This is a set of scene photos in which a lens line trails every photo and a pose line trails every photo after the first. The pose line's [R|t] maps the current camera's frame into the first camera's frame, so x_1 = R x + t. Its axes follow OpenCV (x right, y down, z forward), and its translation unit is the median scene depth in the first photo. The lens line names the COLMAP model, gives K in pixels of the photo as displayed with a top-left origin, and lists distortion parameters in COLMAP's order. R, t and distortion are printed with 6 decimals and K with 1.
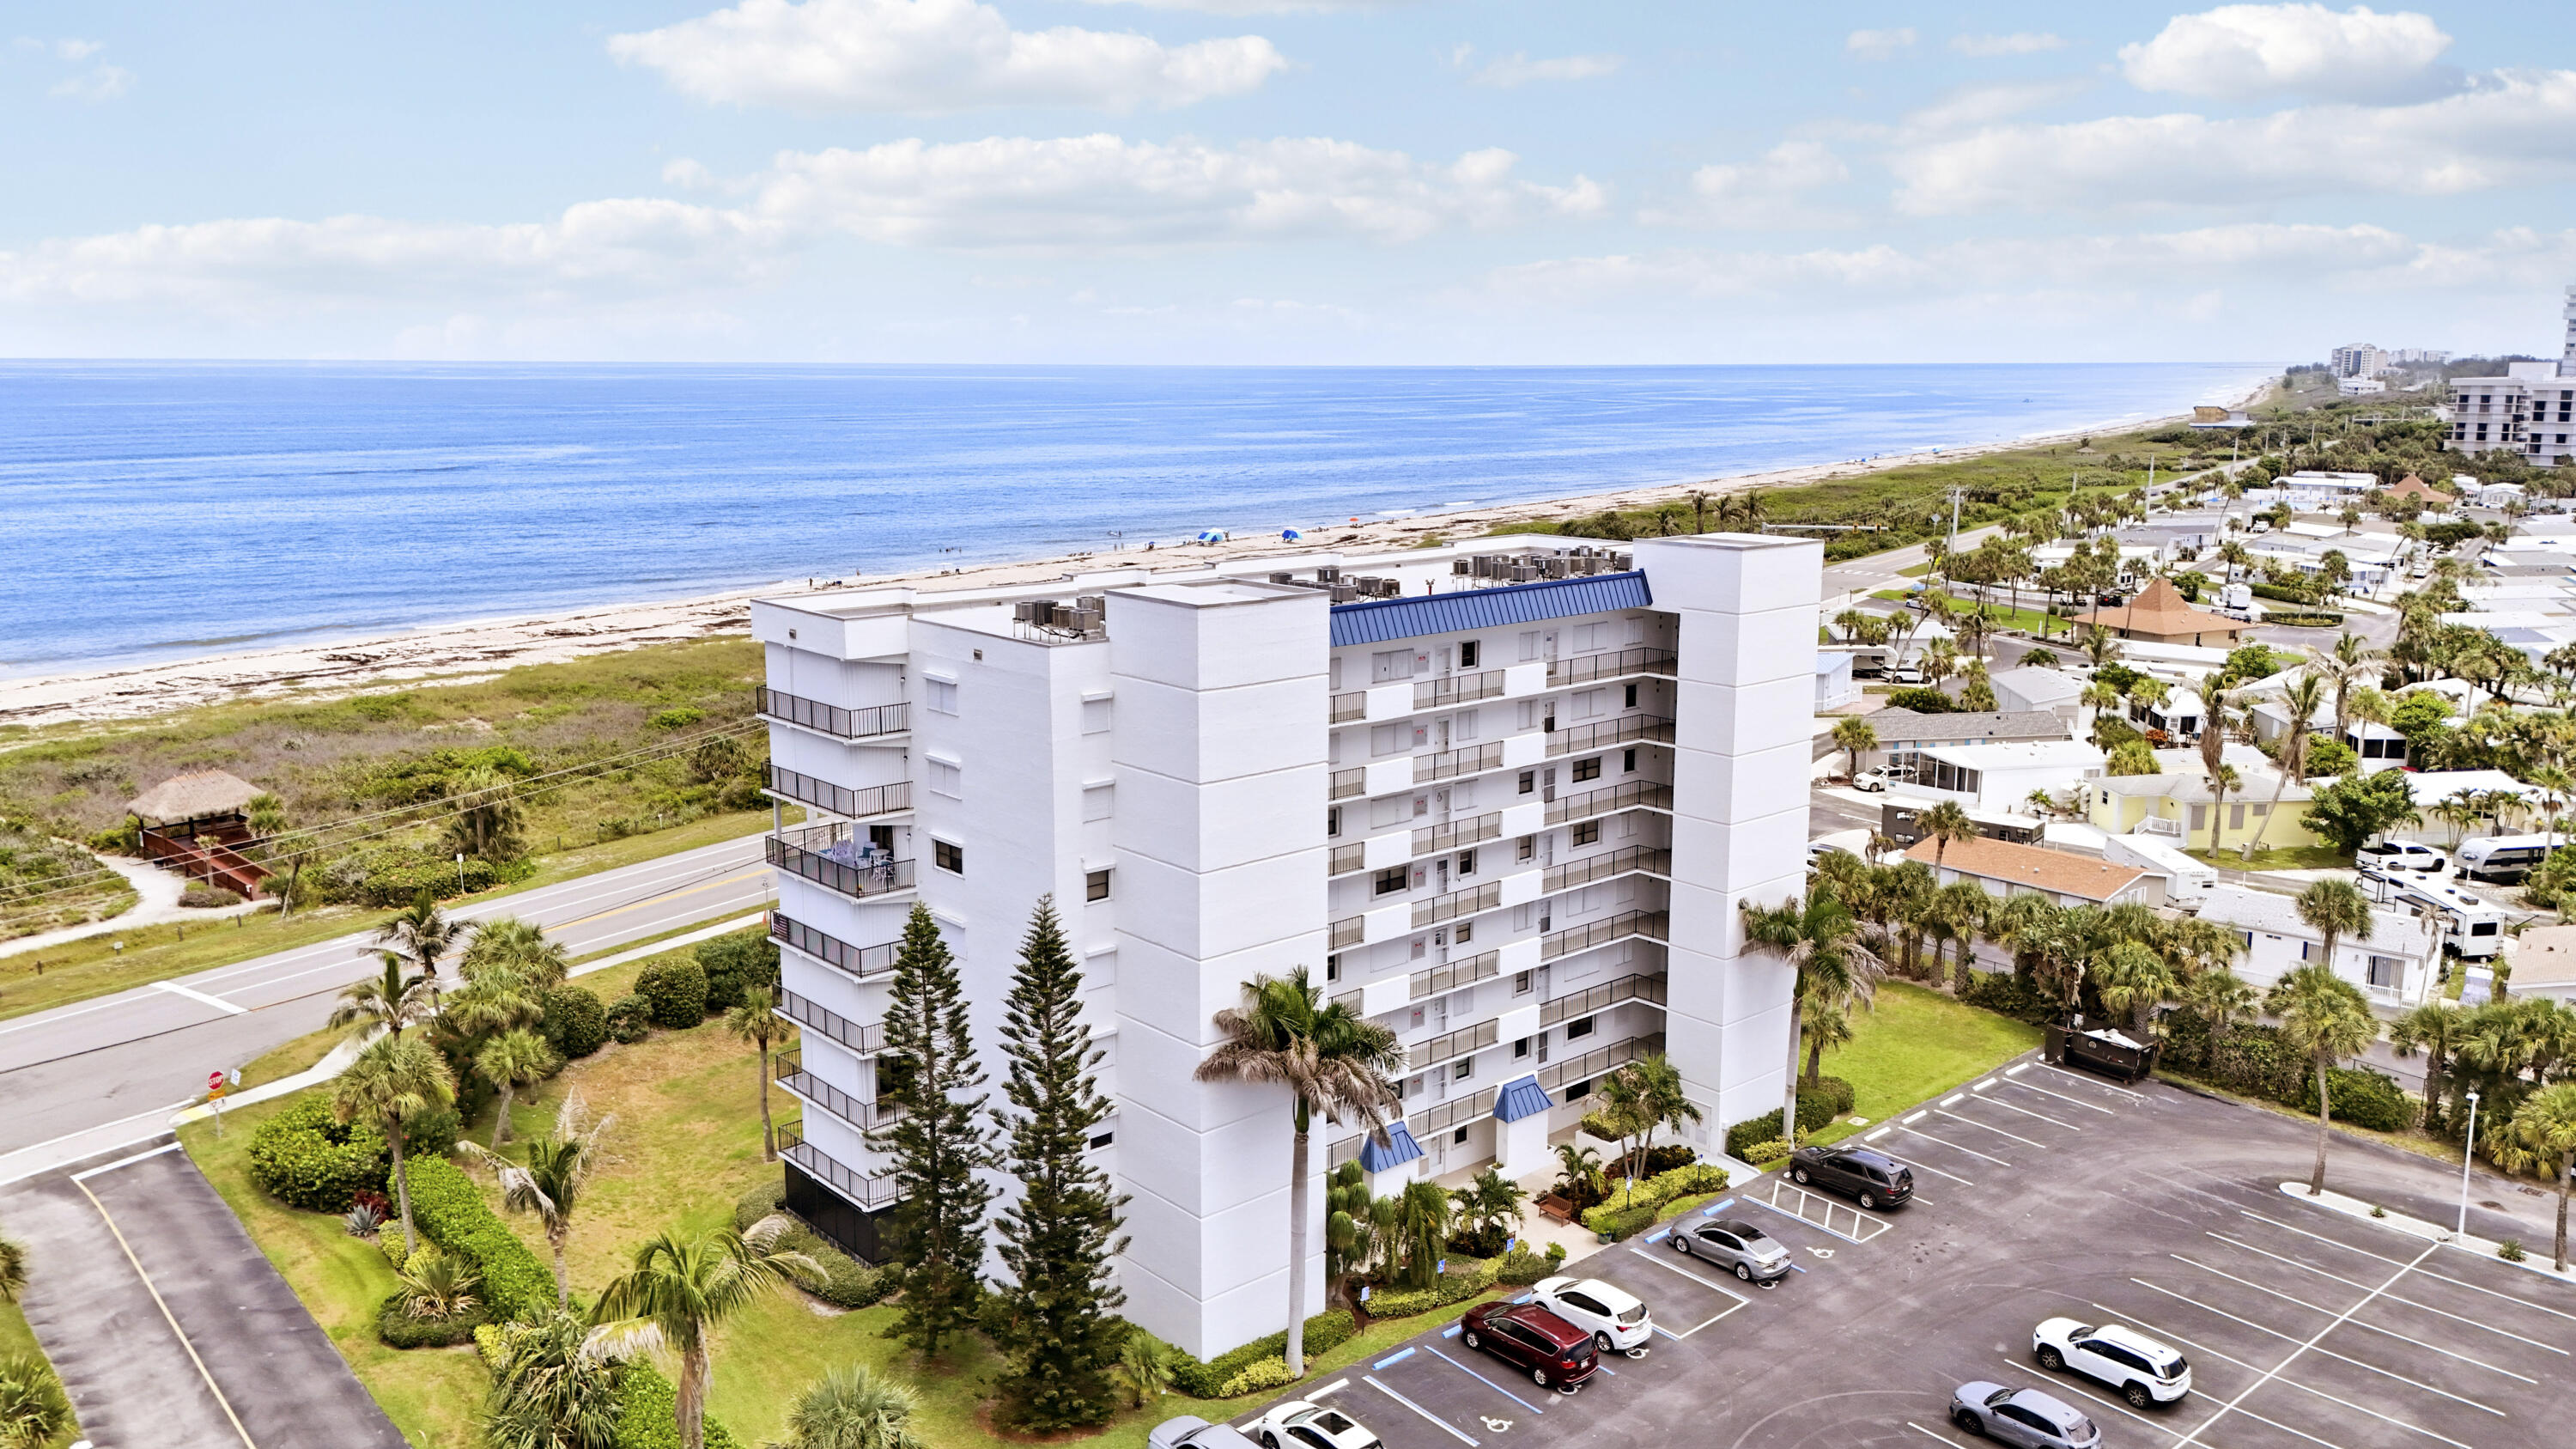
lens RADIAL K [[1928.9, 0, 1297.2], [0, 1928.9, 715.6], [0, 0, 1]] dist [0.073945, -0.058078]
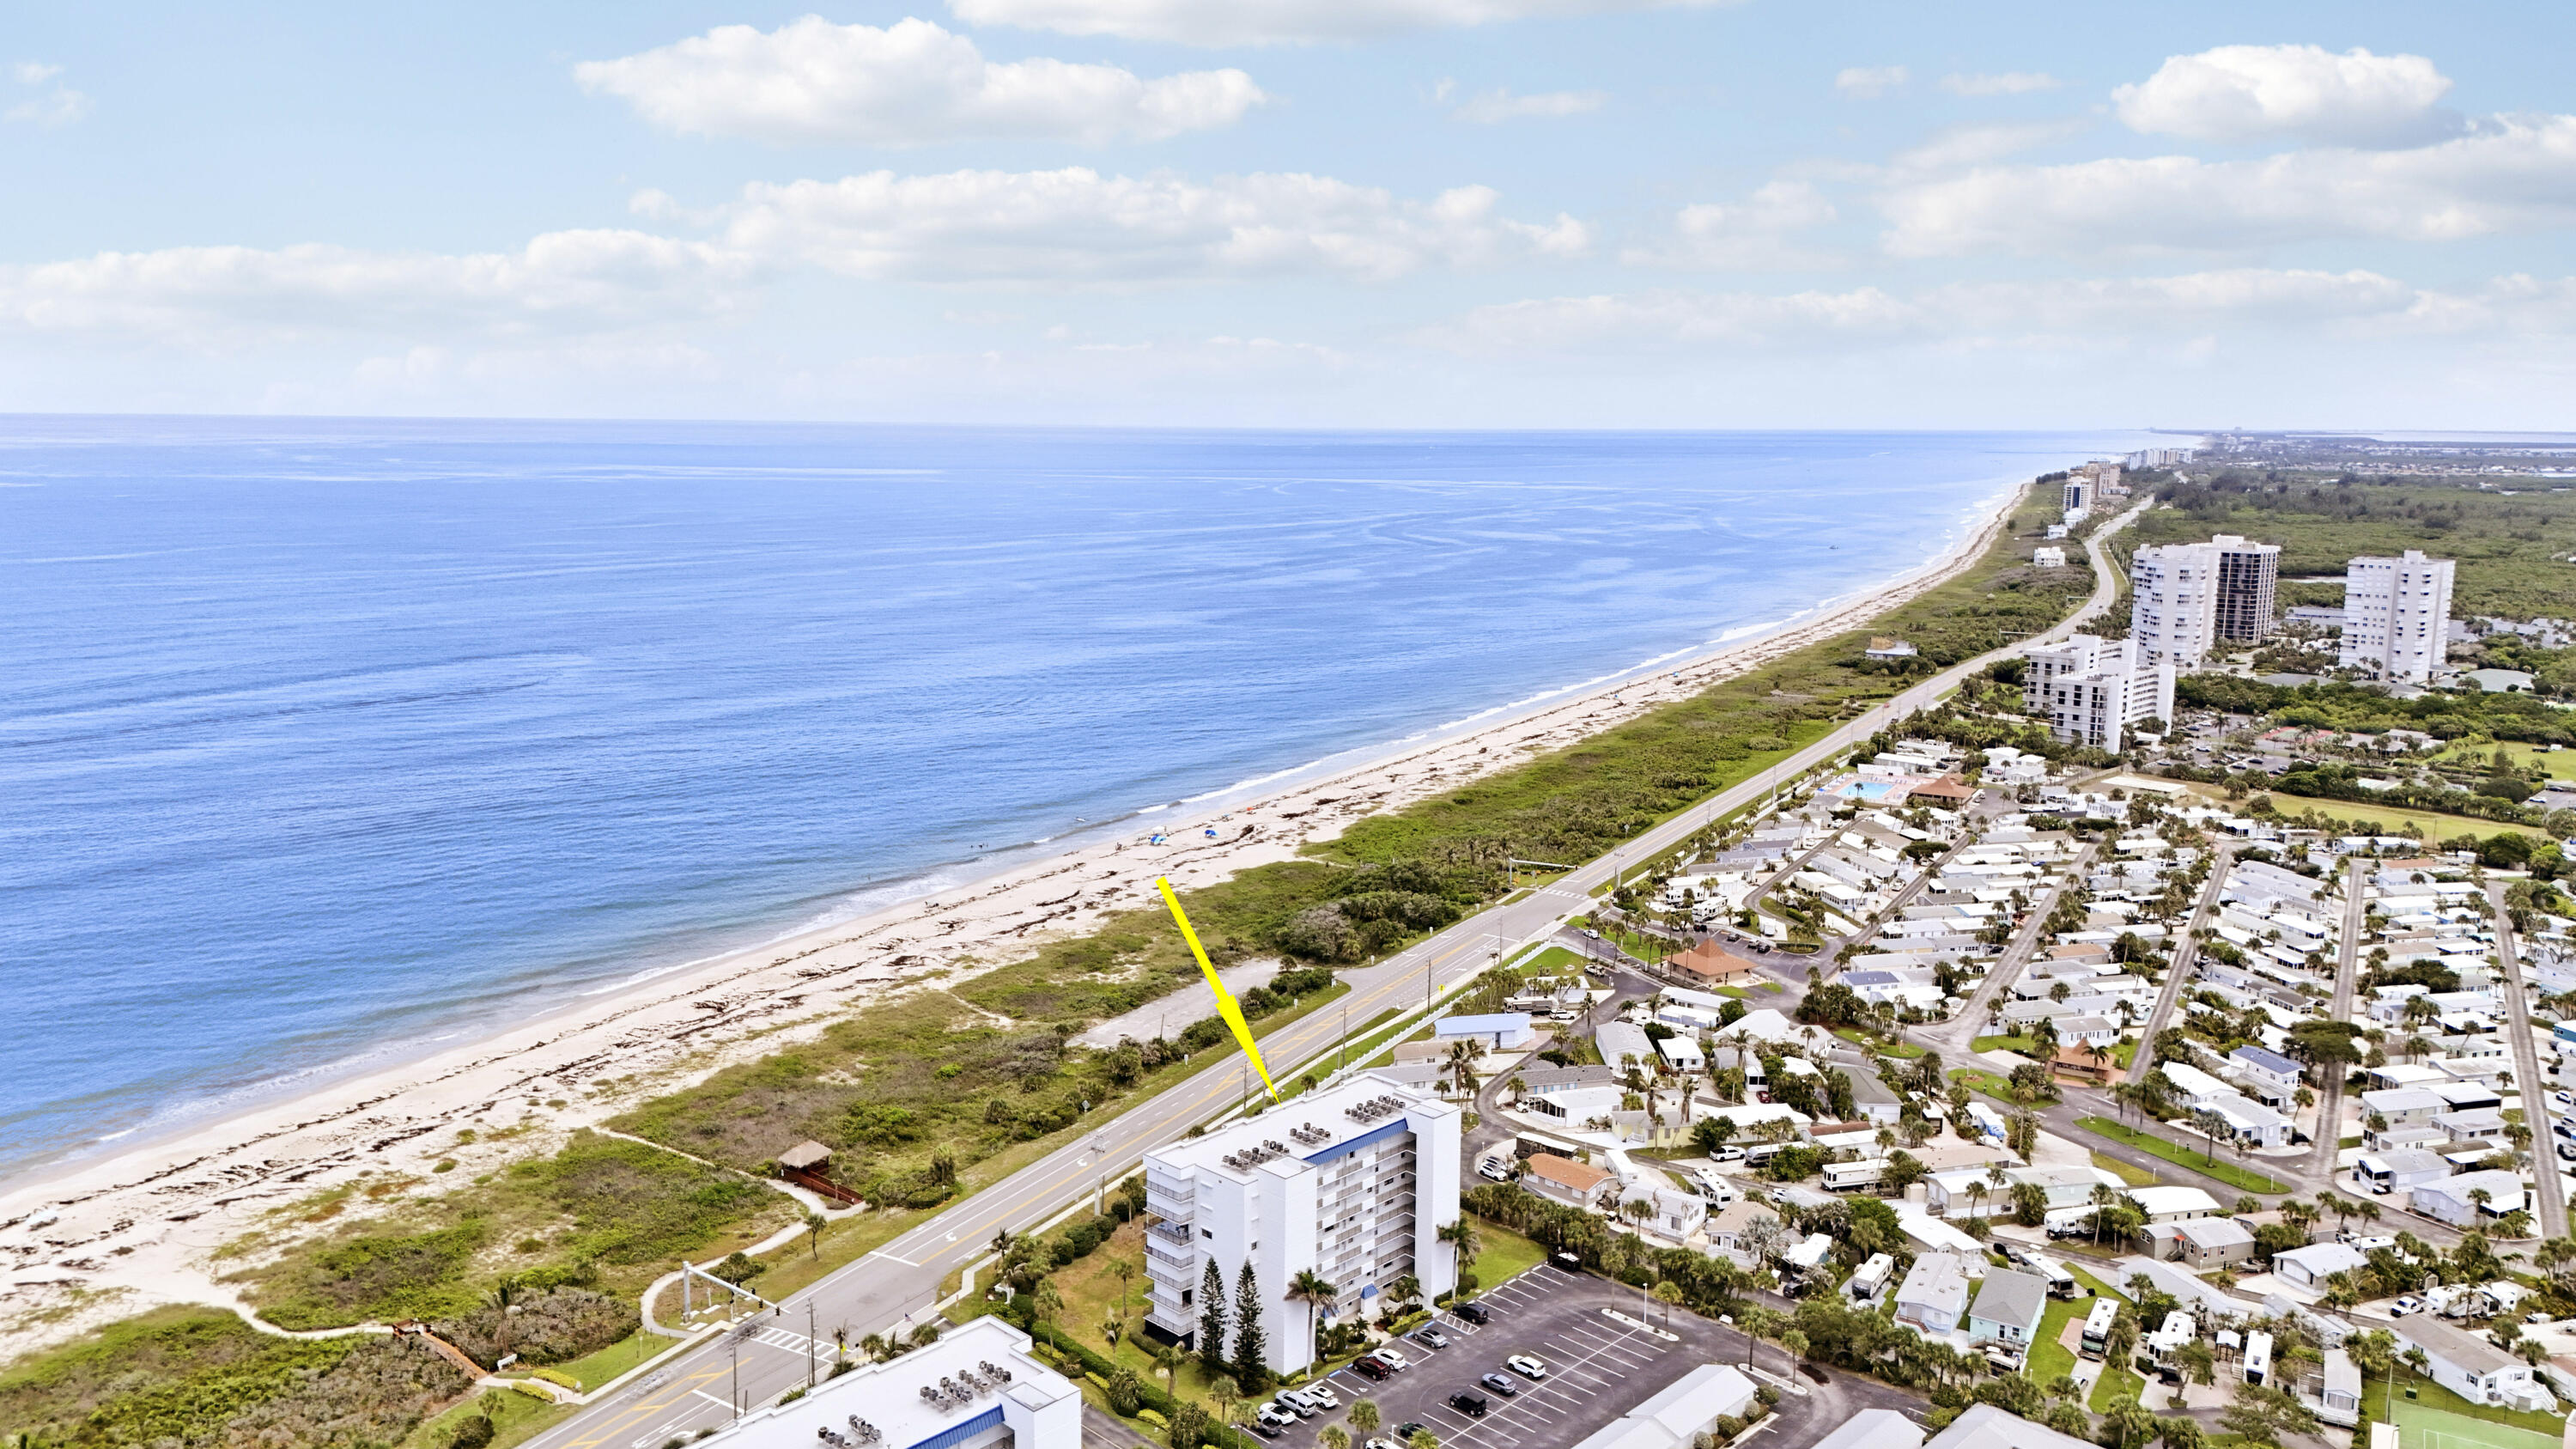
lens RADIAL K [[1908.1, 0, 1297.1], [0, 1908.1, 703.5], [0, 0, 1]] dist [0.099061, -0.101634]
pose [[0.996658, -0.005456, 0.081508, -0.262569], [0.007792, 0.999567, -0.028380, -0.700979], [-0.081318, 0.028921, 0.996269, -2.242038]]
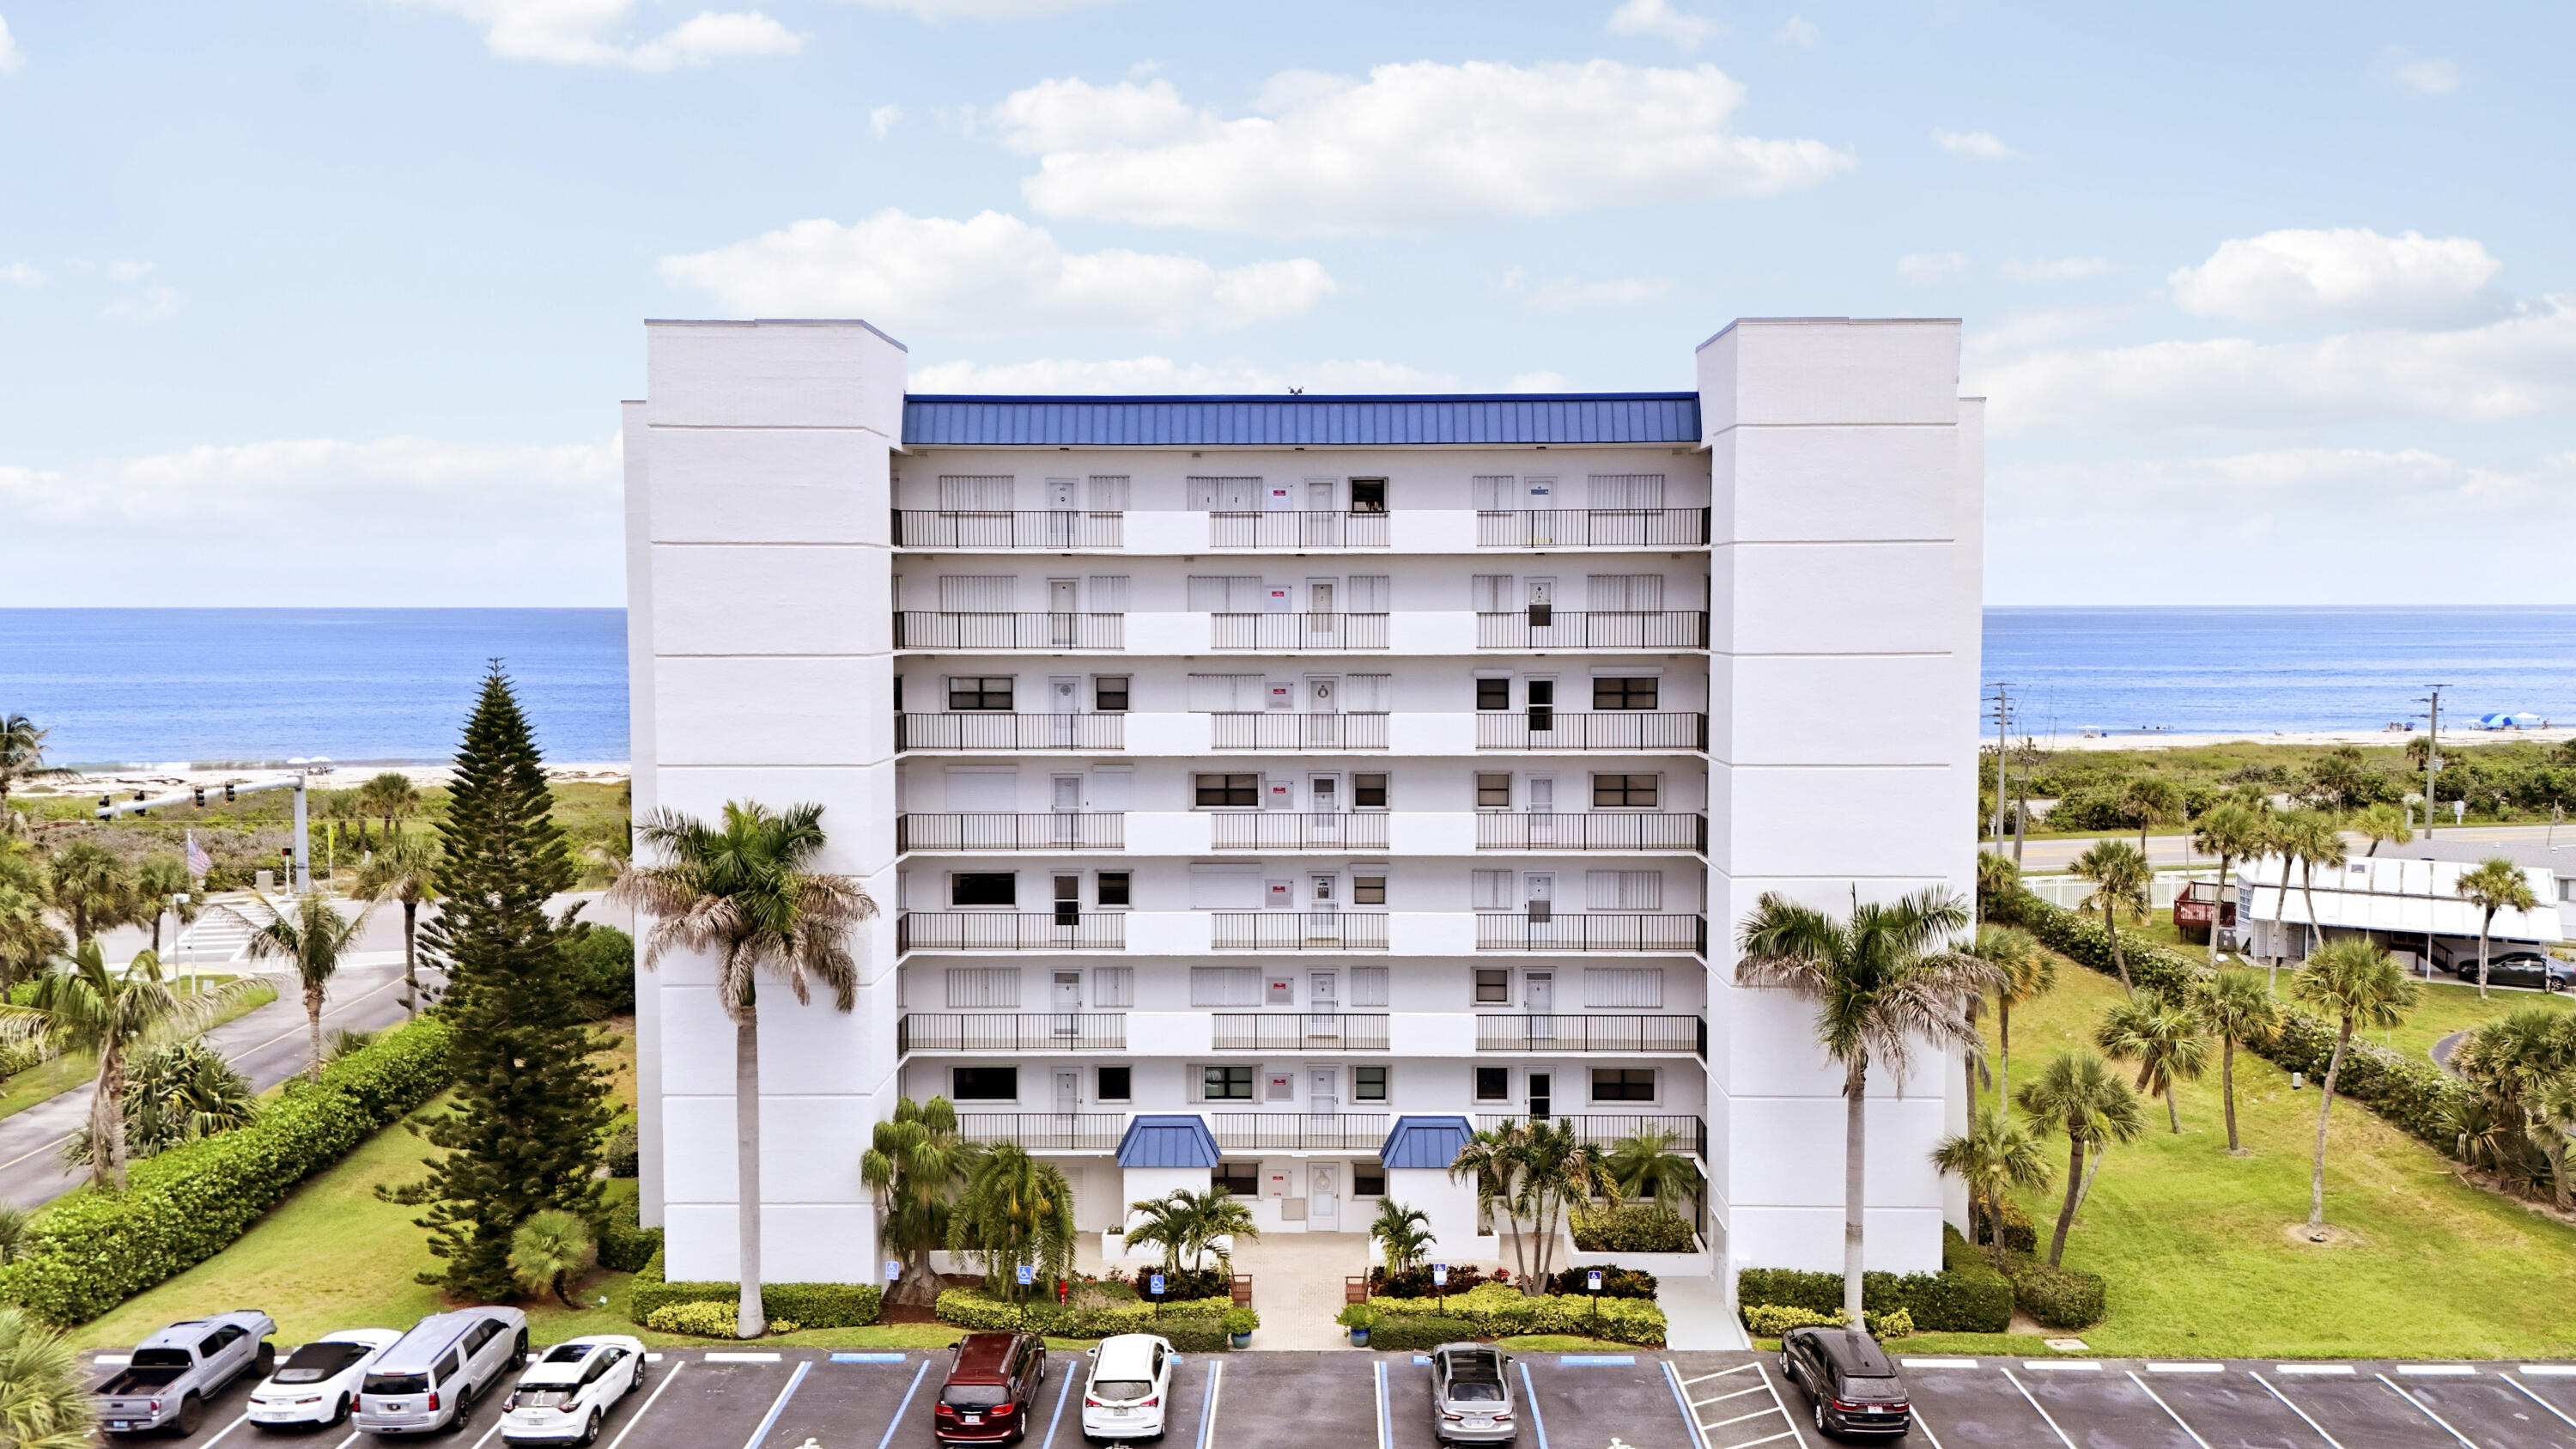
lens RADIAL K [[1928.9, 0, 1297.2], [0, 1928.9, 715.6], [0, 0, 1]] dist [0.073945, -0.058078]
pose [[0.747025, 0.037350, -0.663746, 0.549177], [-0.119401, 0.989723, -0.078690, 0.109837], [0.653986, 0.138035, 0.743807, 0.449058]]
